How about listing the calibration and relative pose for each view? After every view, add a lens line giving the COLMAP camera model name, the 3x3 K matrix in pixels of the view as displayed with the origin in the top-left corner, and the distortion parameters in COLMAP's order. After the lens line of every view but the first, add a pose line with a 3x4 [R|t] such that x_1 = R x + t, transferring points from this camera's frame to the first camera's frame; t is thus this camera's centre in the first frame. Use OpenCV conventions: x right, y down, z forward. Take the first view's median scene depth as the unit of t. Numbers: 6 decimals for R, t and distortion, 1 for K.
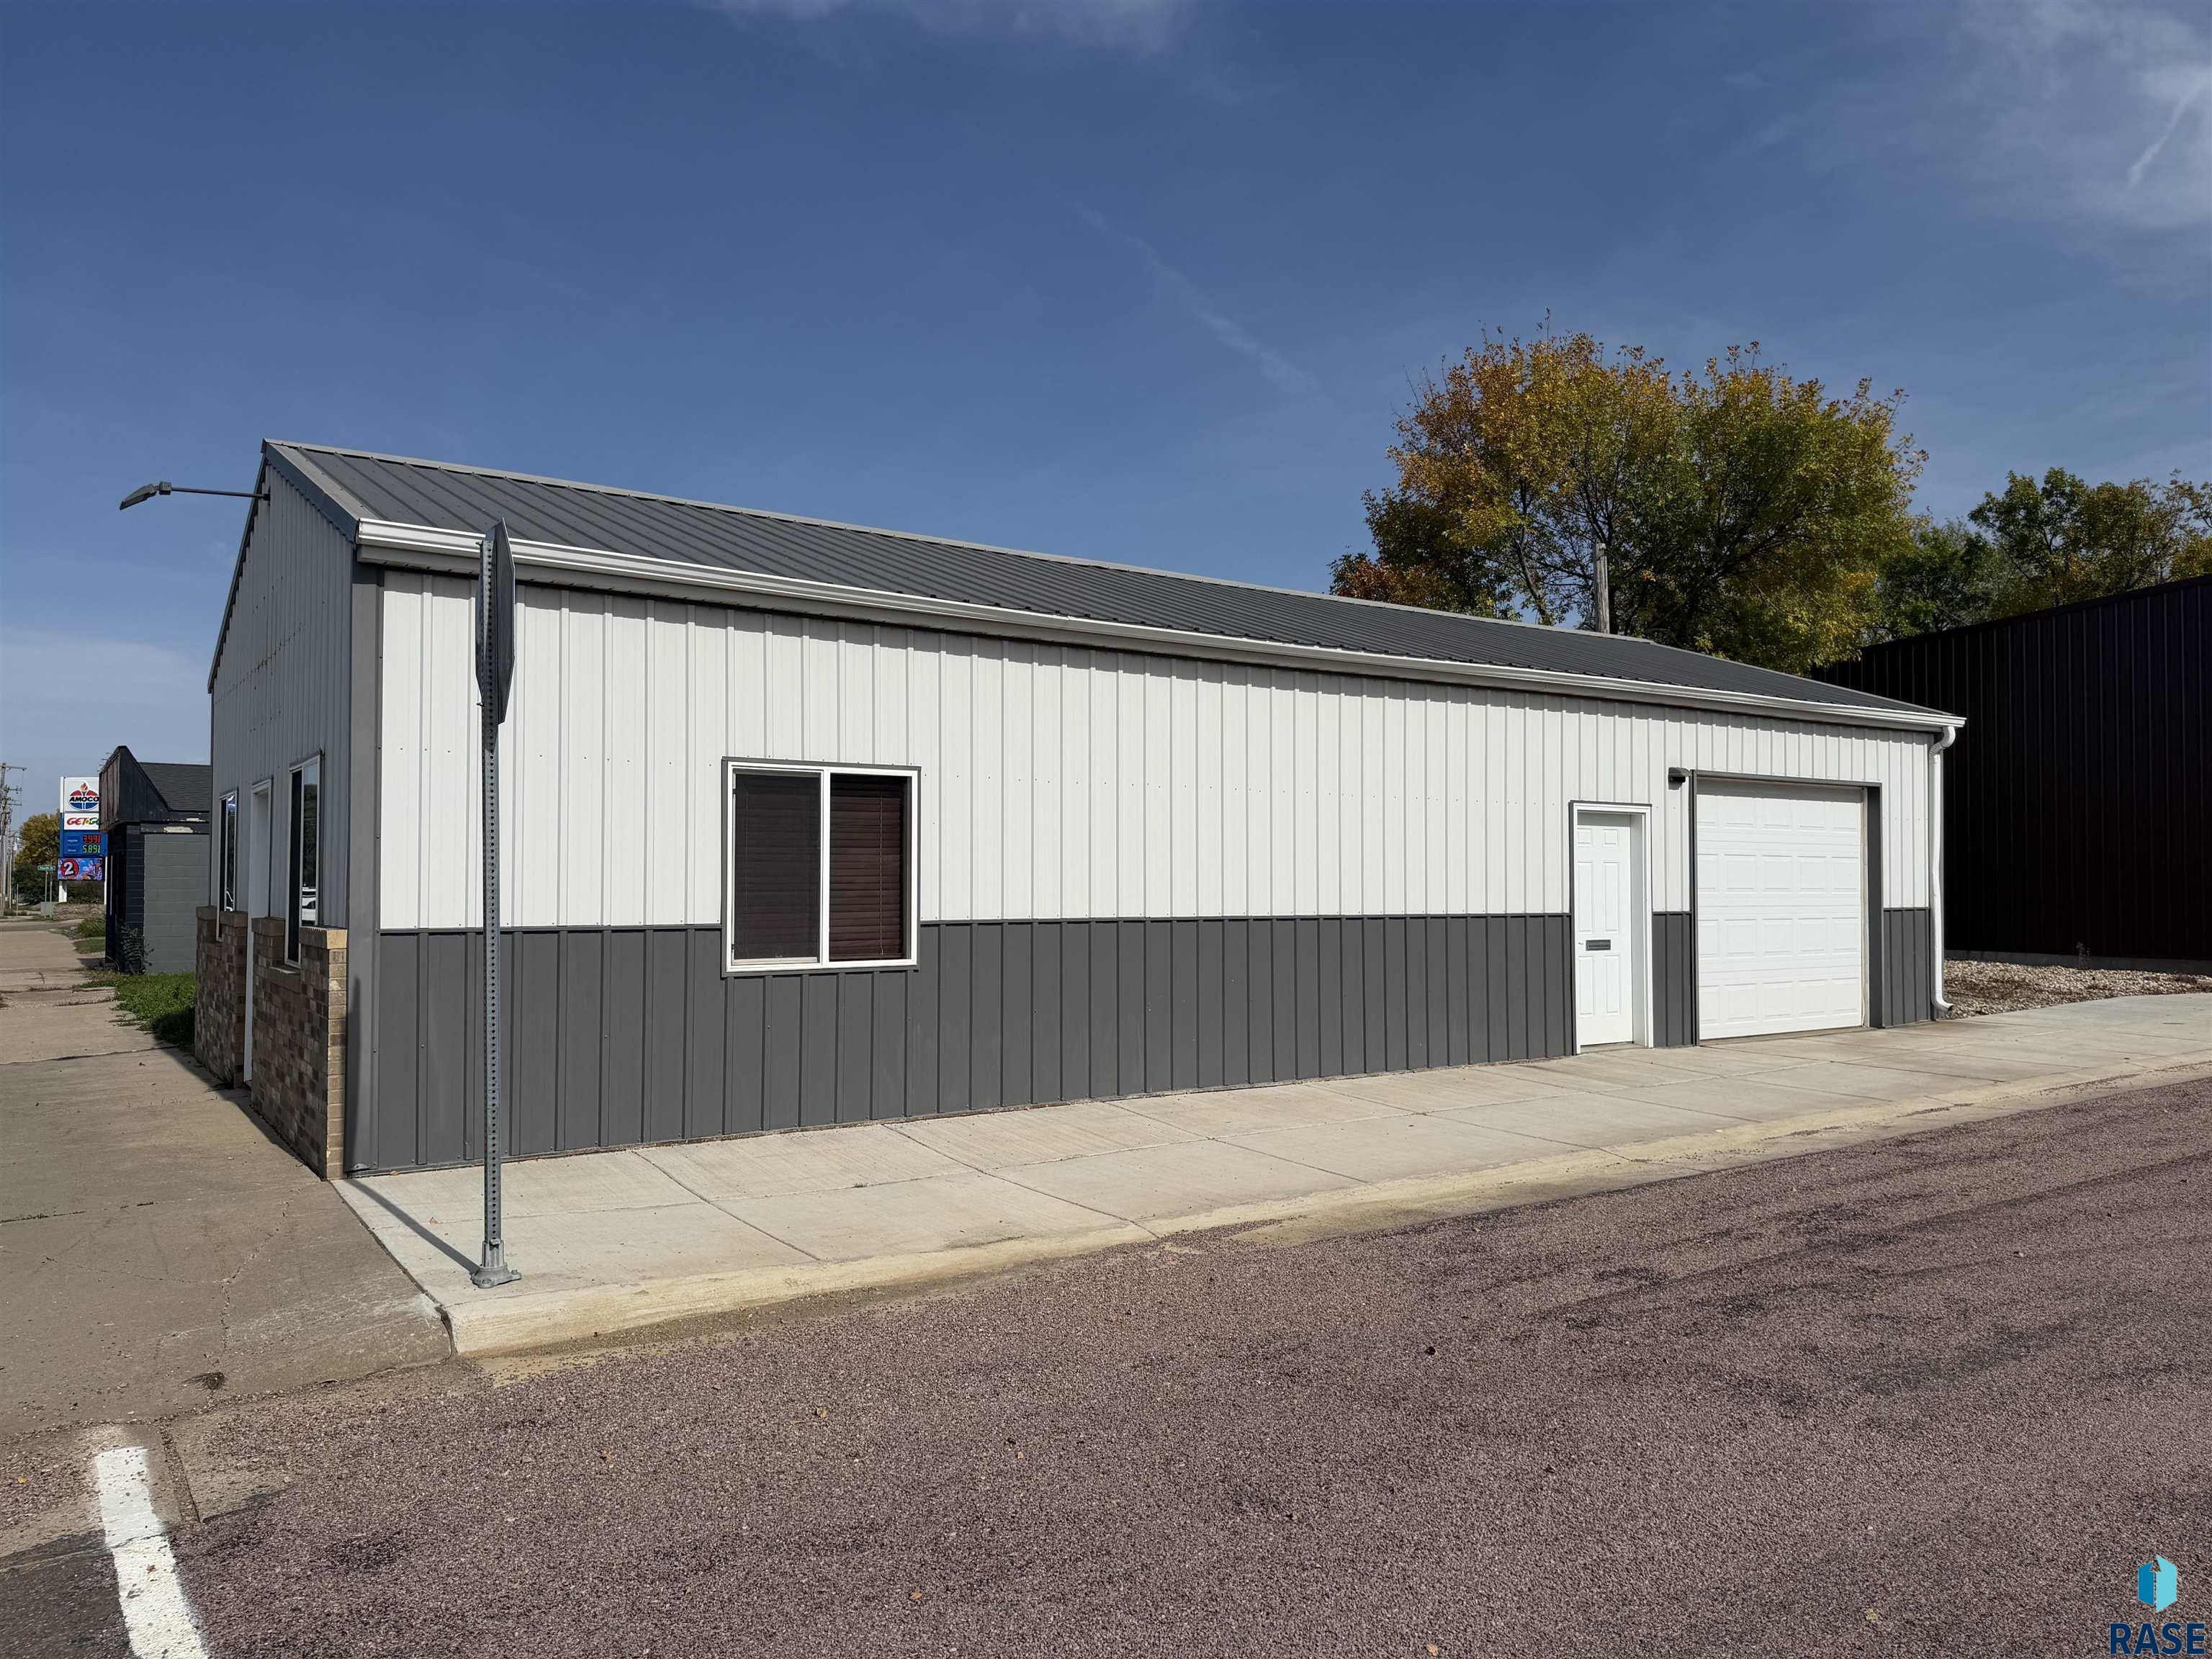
lens RADIAL K [[1532.4, 0, 1106.0], [0, 1532.4, 829.5], [0, 0, 1]] dist [0.067038, -0.003396]
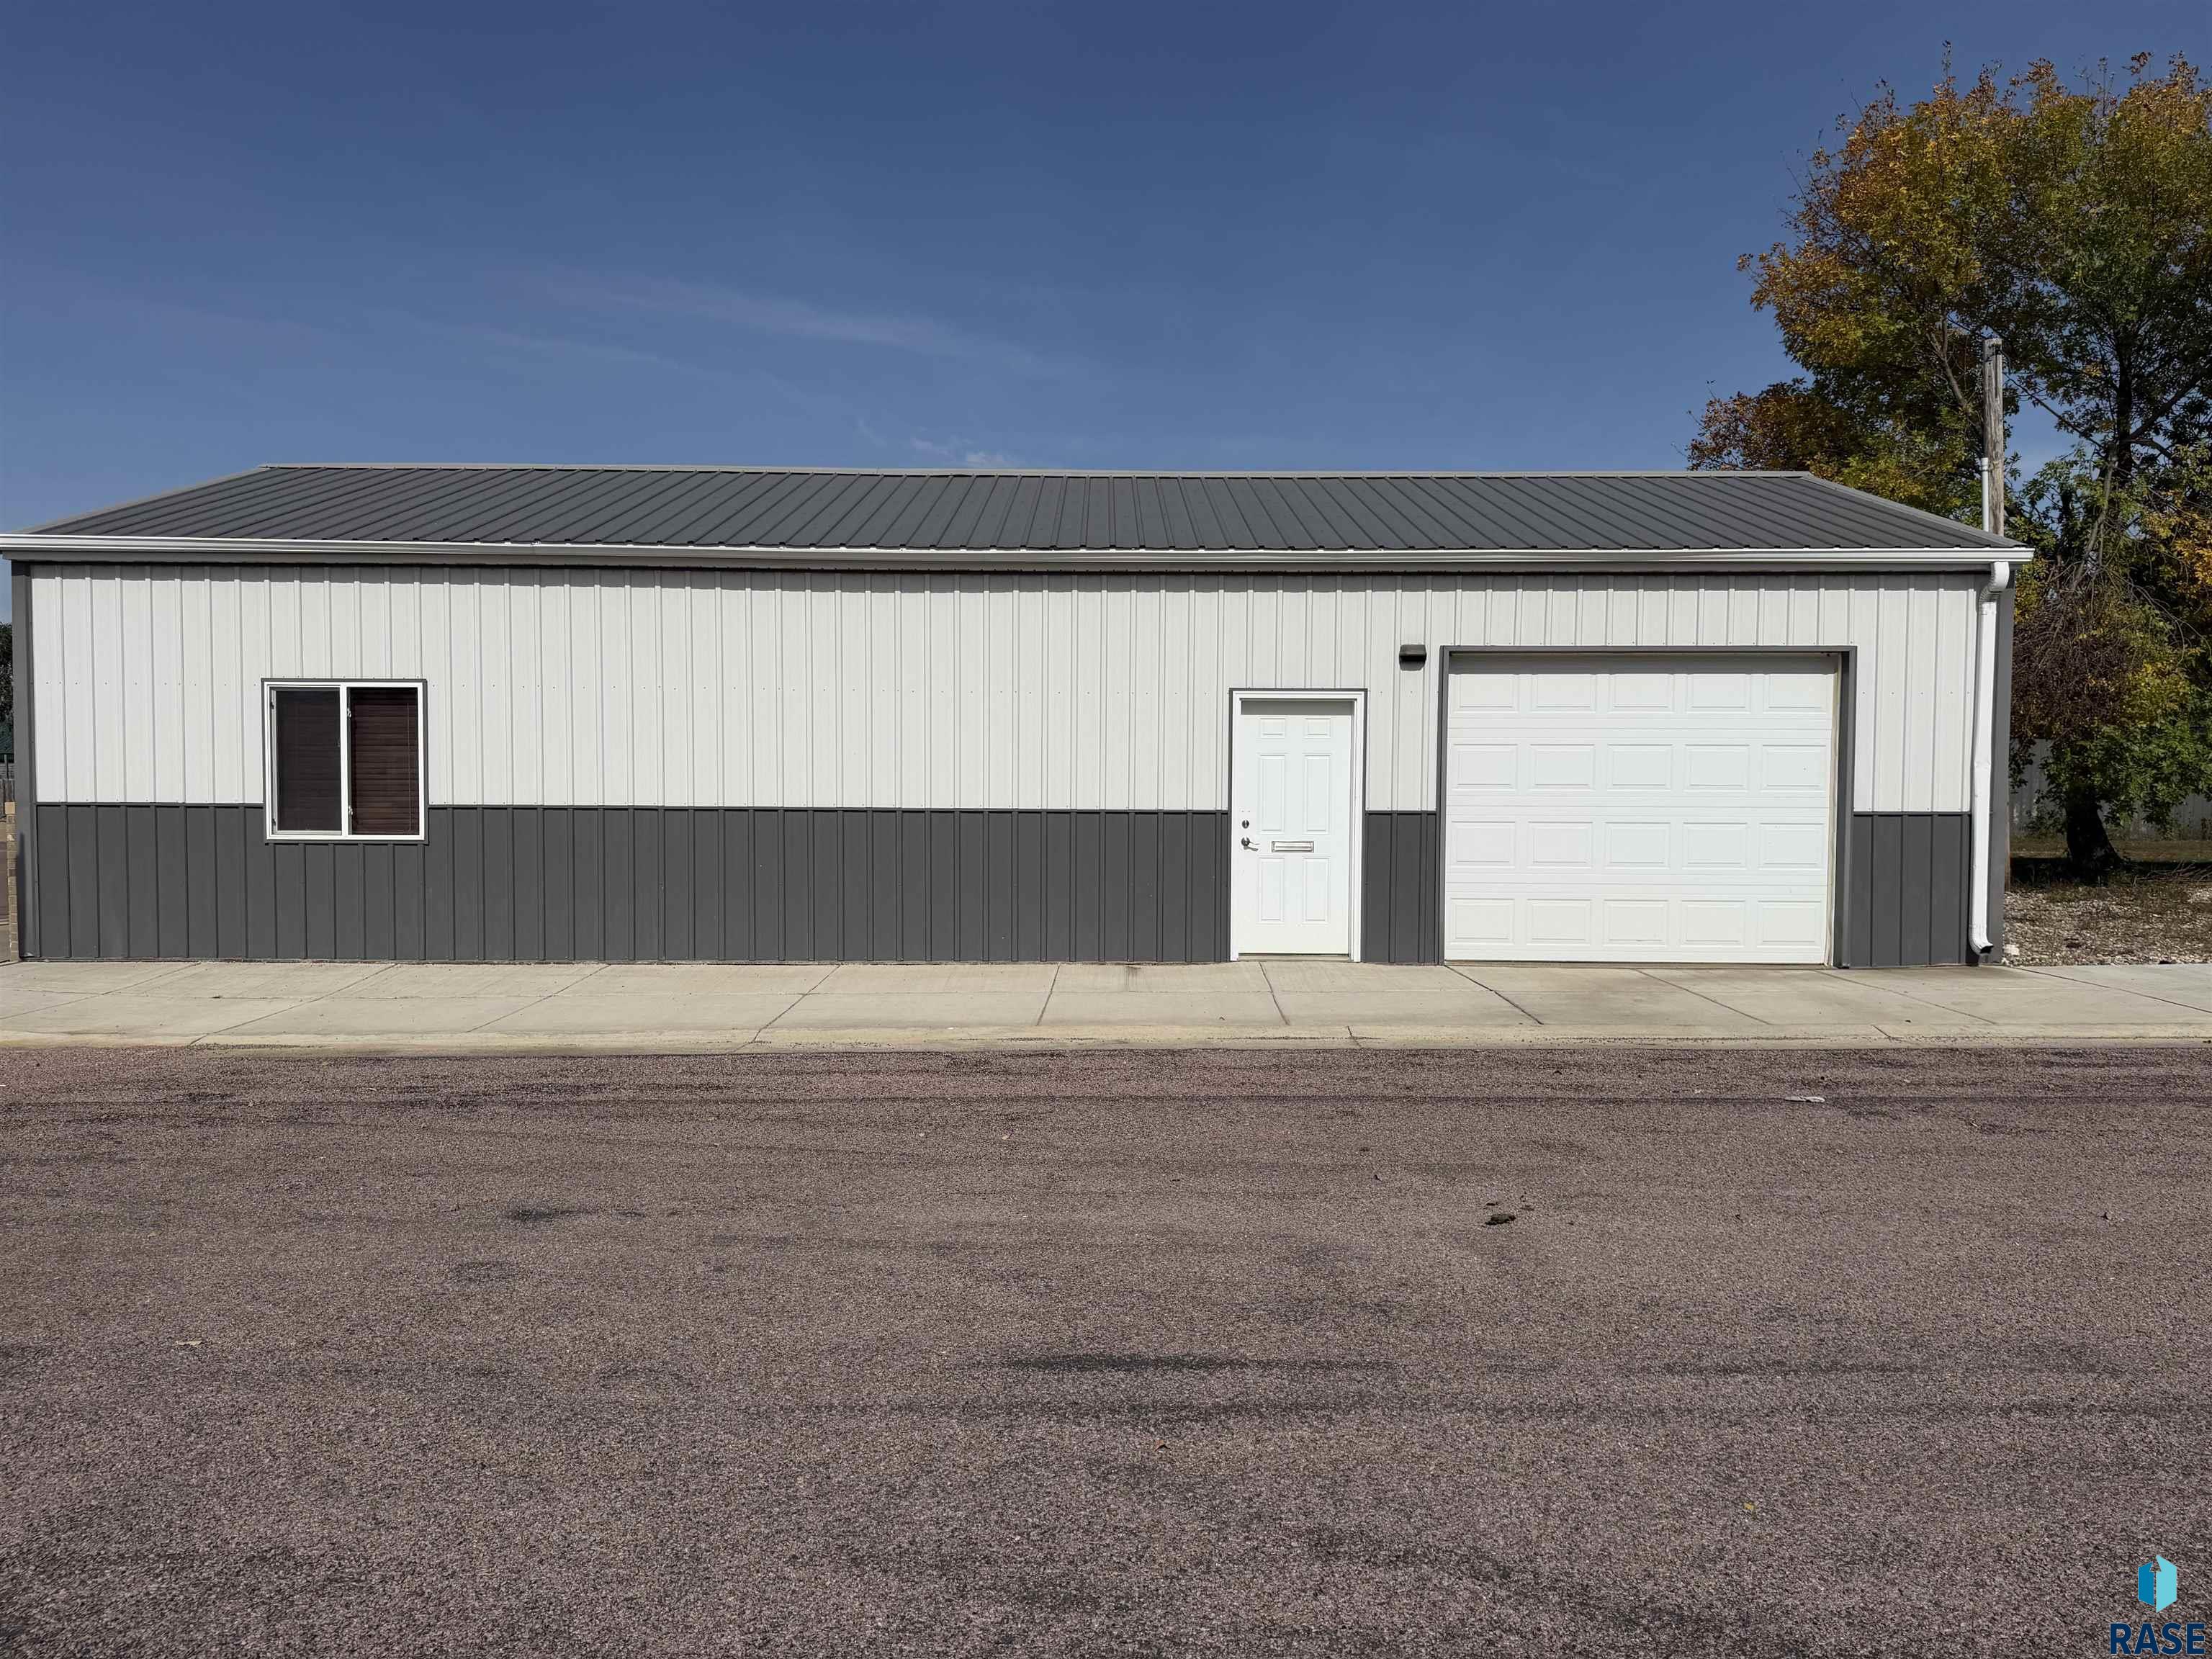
lens RADIAL K [[1532.4, 0, 1106.0], [0, 1532.4, 829.5], [0, 0, 1]] dist [0.067038, -0.003396]
pose [[0.821155, 0.008317, -0.570645, 1.041327], [0.015117, 0.999226, 0.036316, 0.042502], [0.570505, -0.038448, 0.820393, 0.282210]]
